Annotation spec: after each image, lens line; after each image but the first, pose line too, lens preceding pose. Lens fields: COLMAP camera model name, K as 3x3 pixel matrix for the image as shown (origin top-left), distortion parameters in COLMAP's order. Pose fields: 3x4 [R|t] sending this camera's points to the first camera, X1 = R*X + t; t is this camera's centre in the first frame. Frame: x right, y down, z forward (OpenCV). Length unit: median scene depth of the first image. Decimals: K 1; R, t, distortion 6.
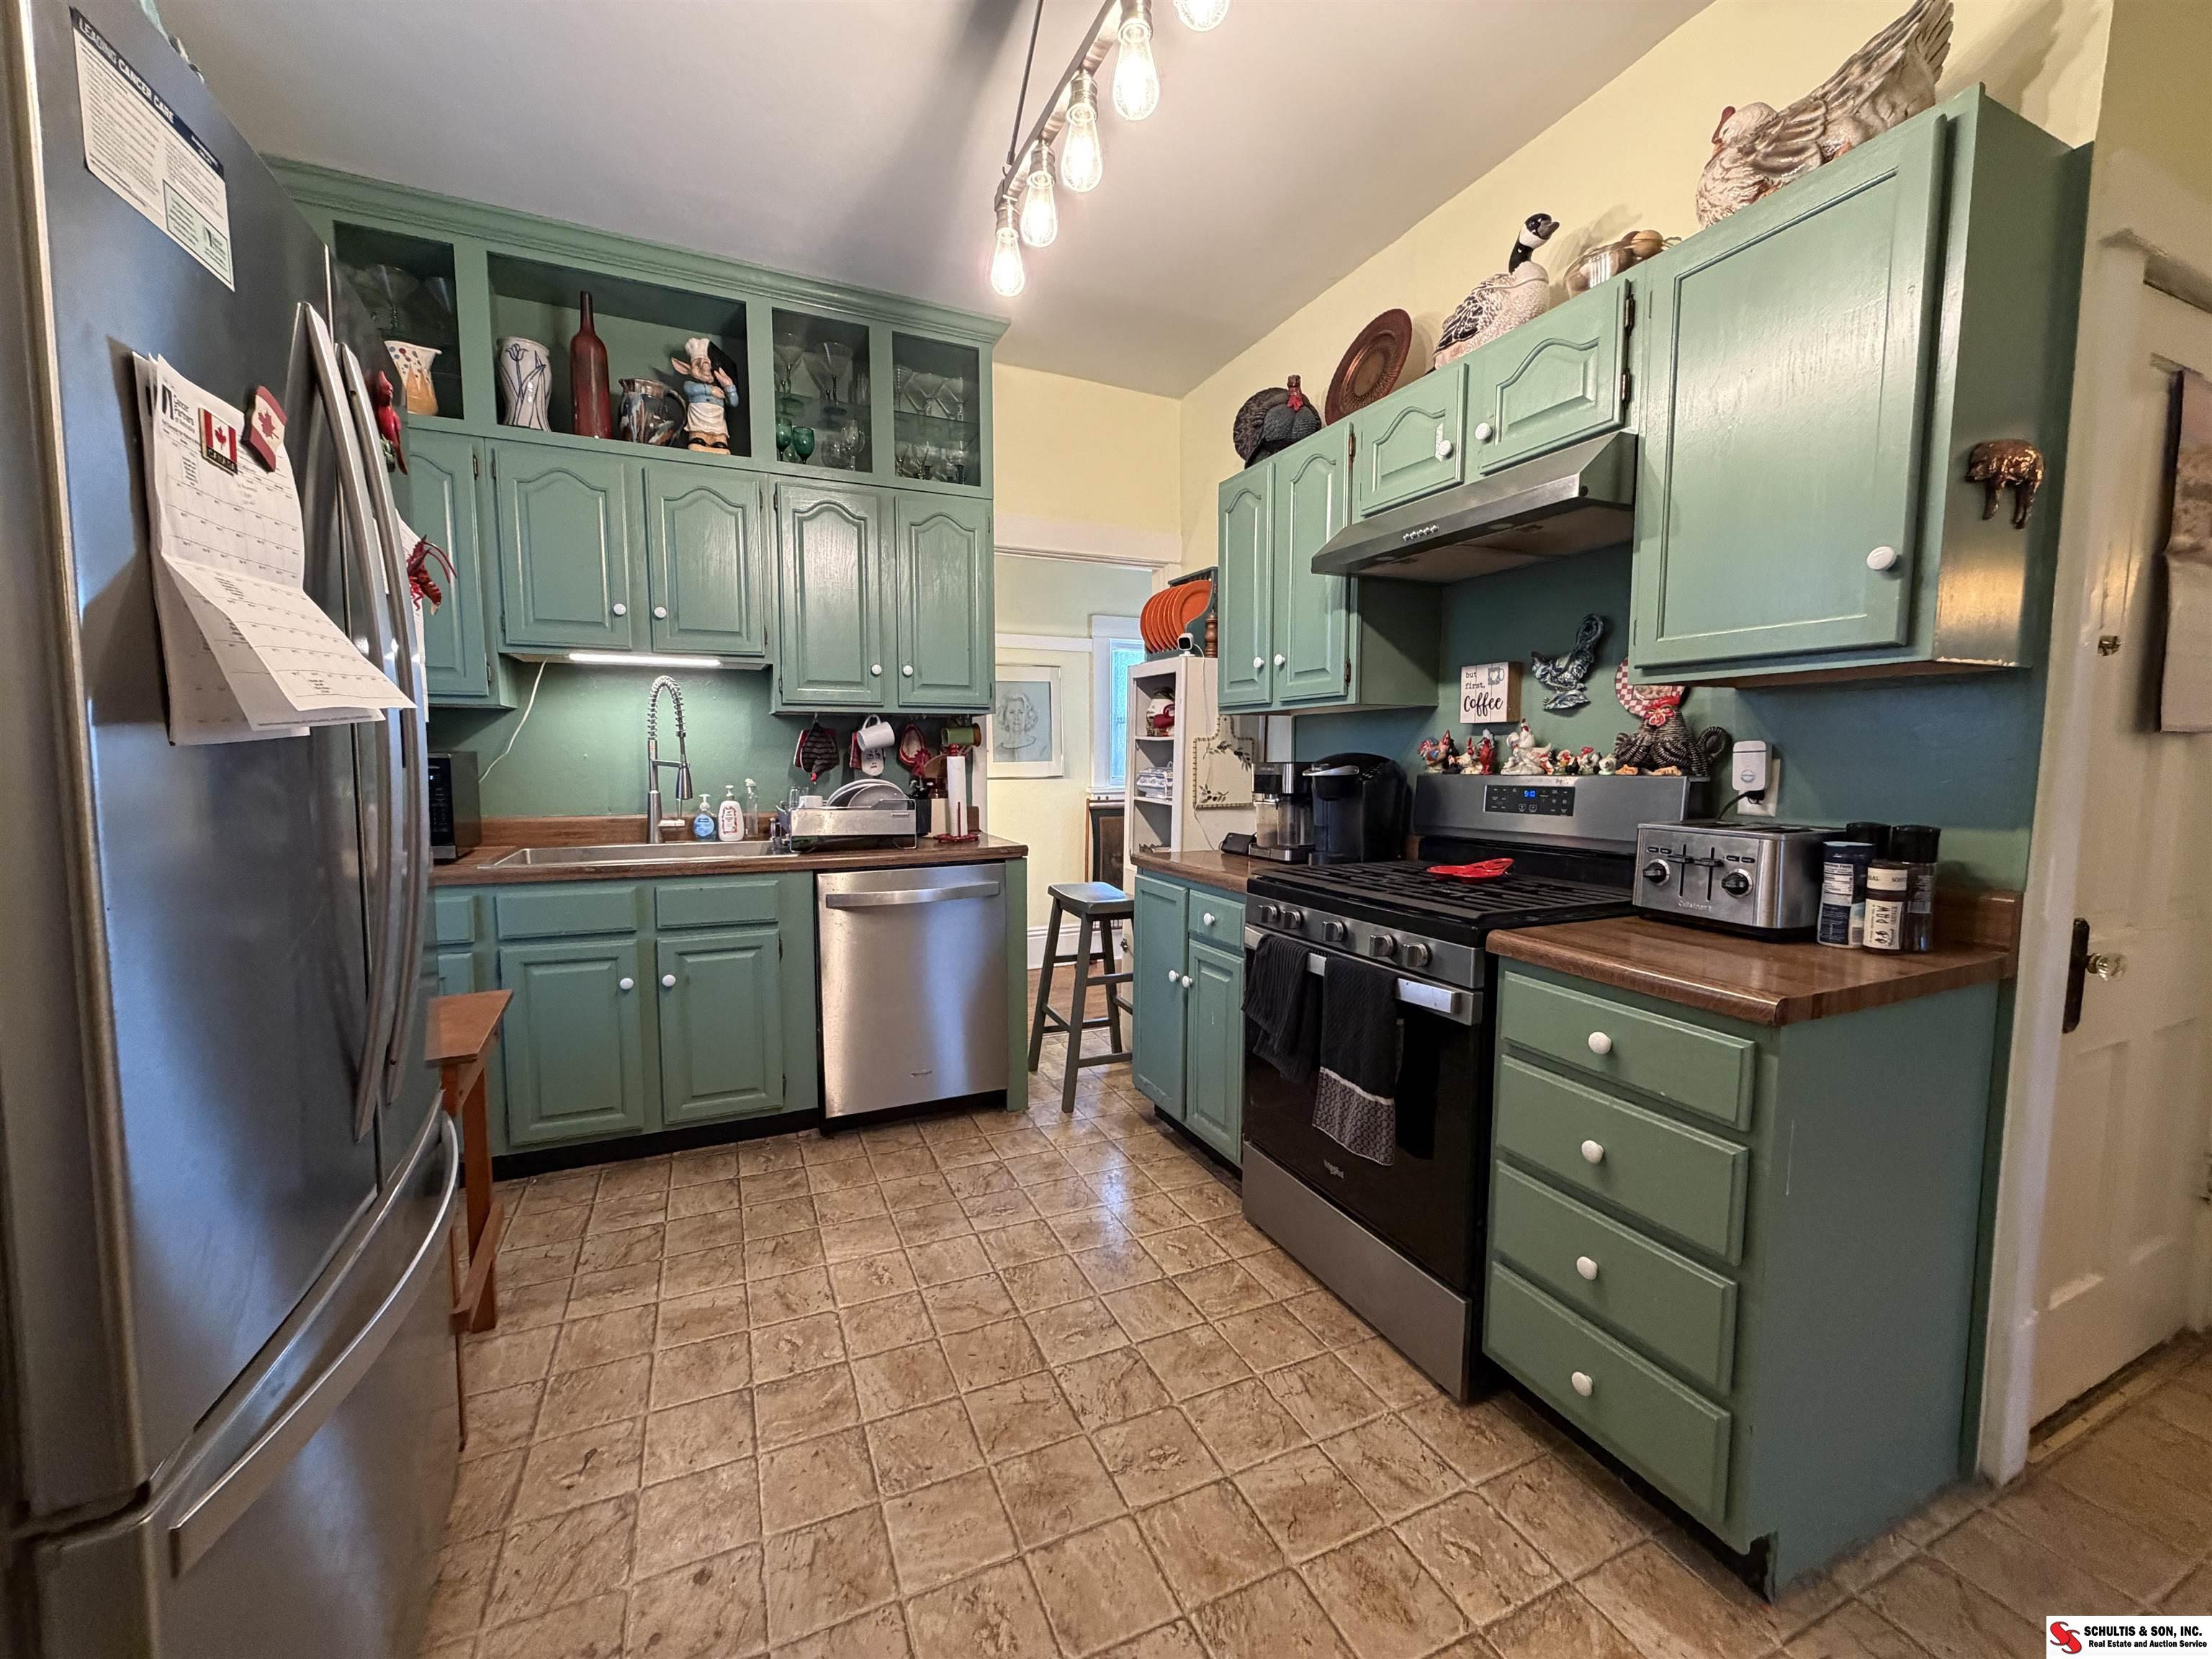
lens RADIAL K [[878.4, 0, 1101.8], [0, 878.4, 825.9], [0, 0, 1]] dist [0.000962, -0.000252]
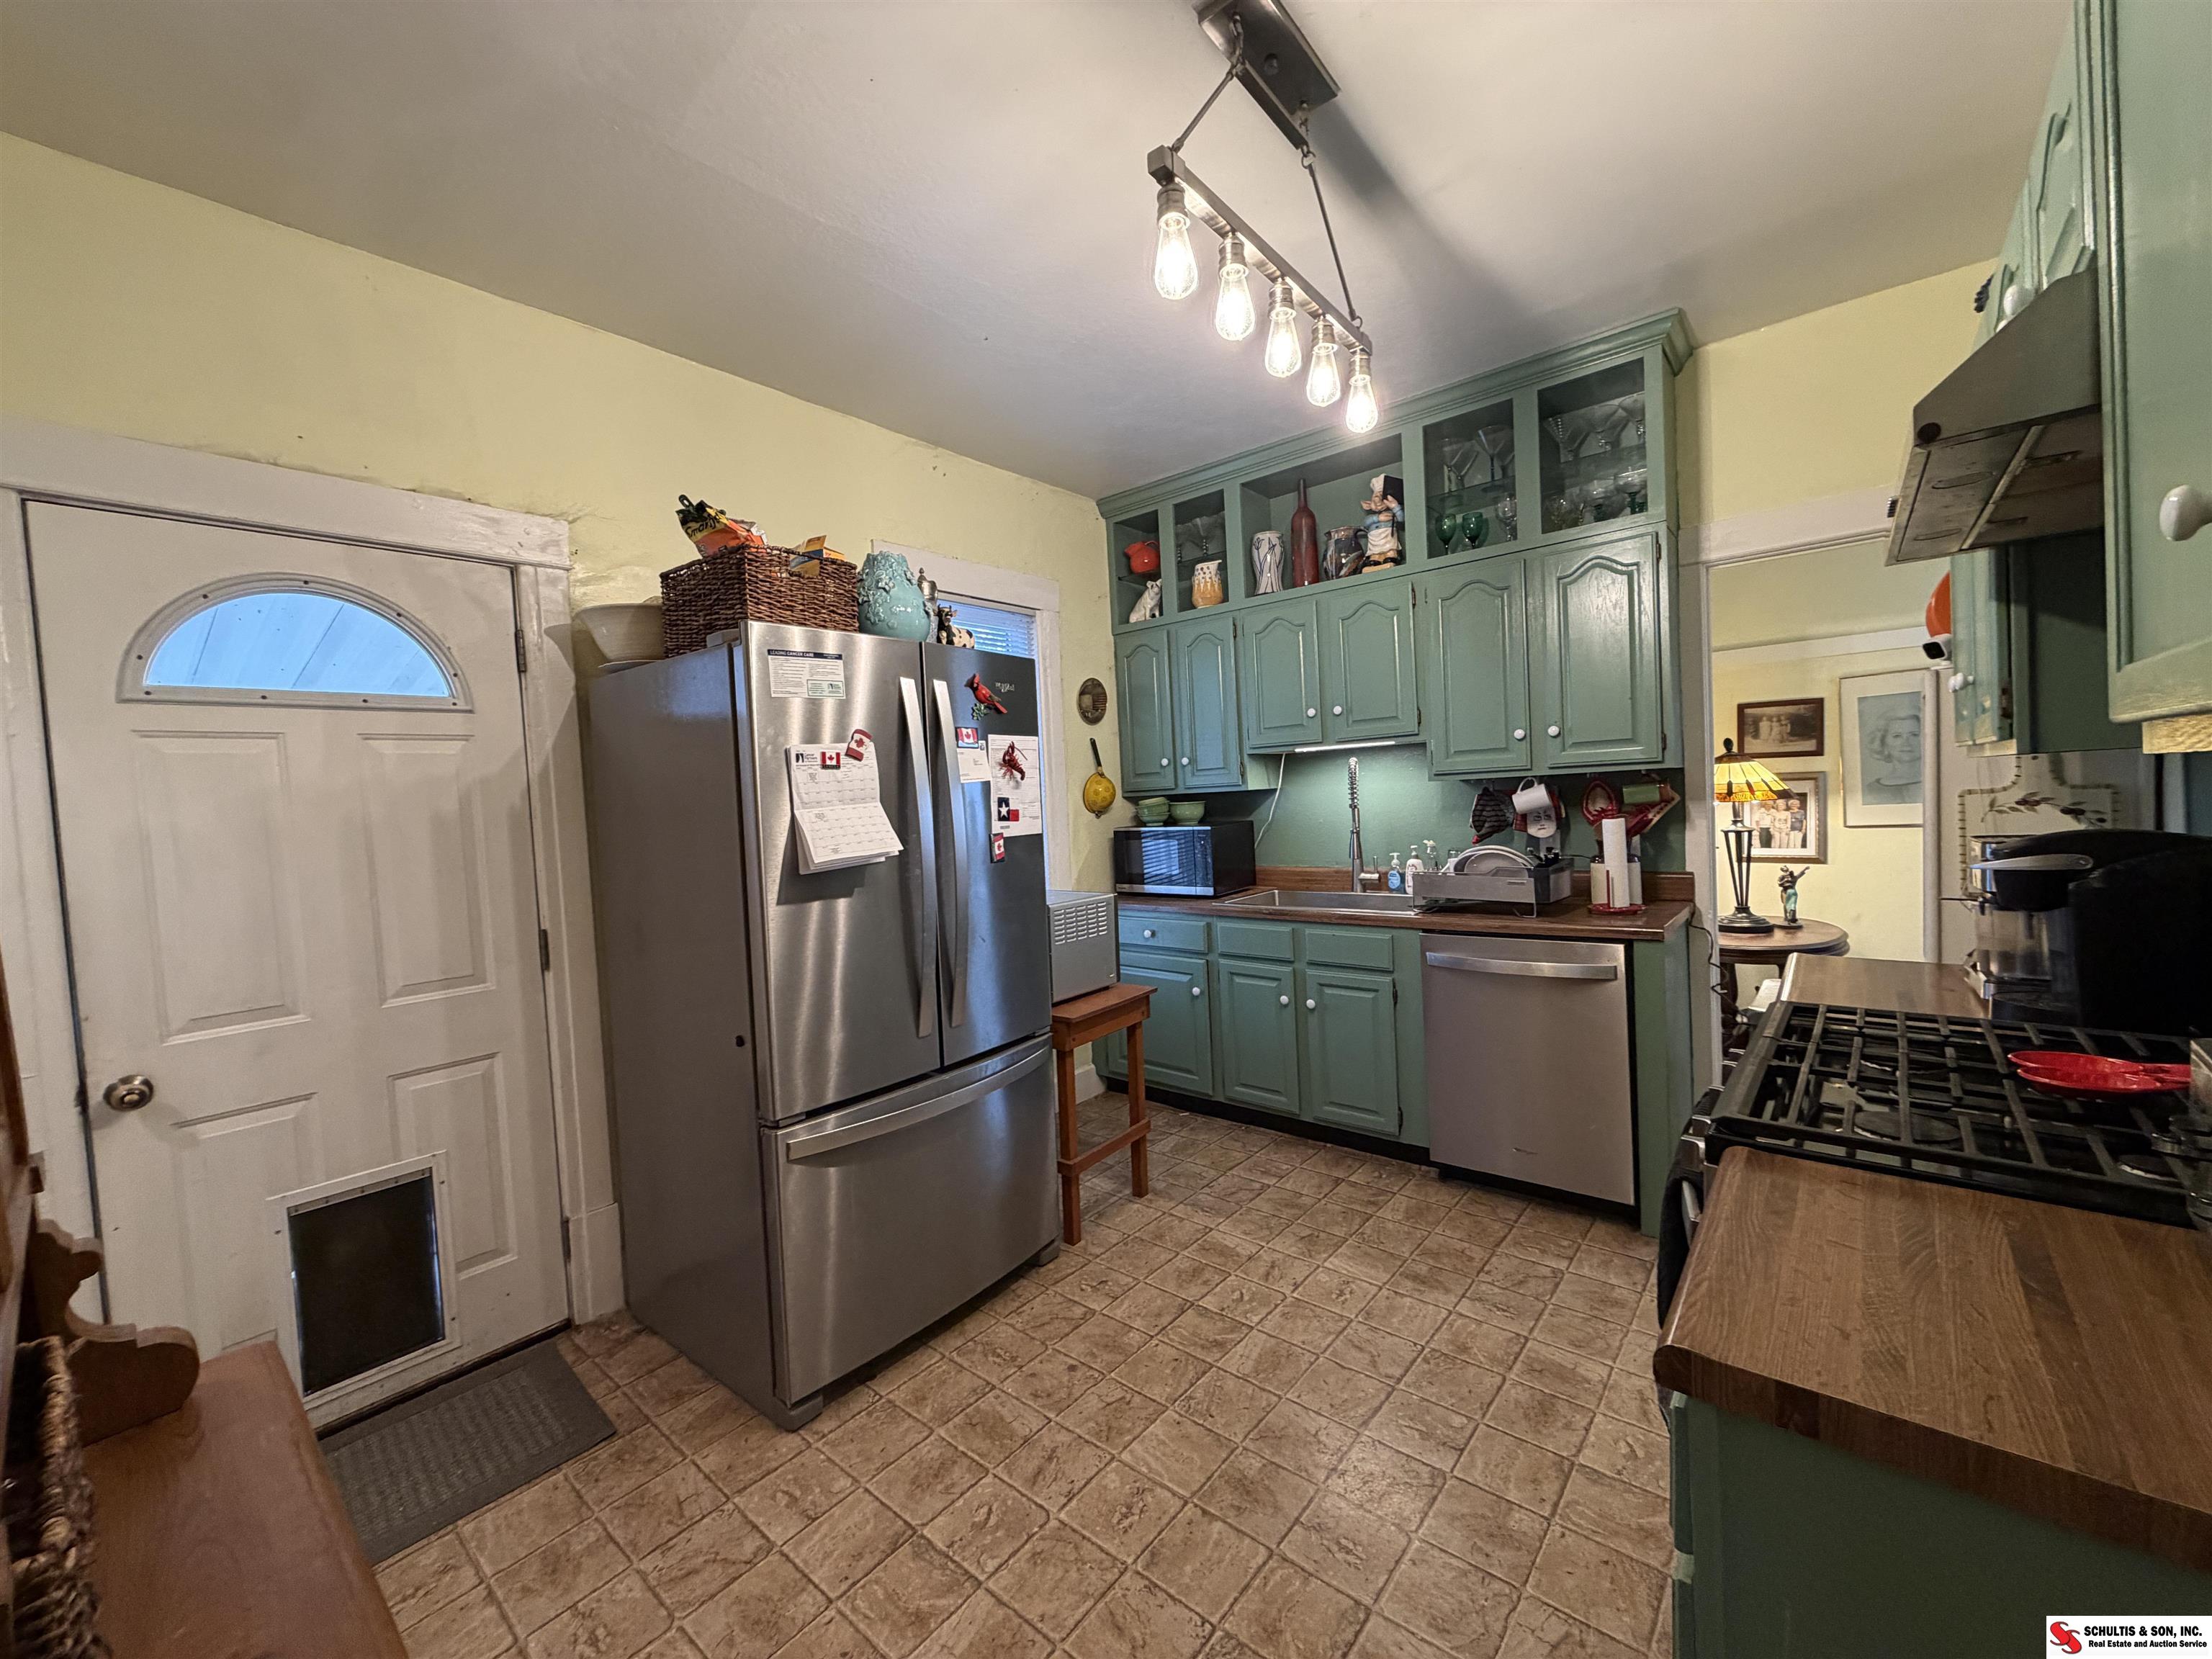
lens RADIAL K [[878.4, 0, 1098.9], [0, 878.4, 824.0], [0, 0, 1]] dist [0.000962, -0.000252]
pose [[0.428675, 0.003315, -0.903453, 0.529749], [-0.022698, 0.999717, -0.007102, -0.069331], [0.903173, 0.023551, 0.428629, 0.171307]]
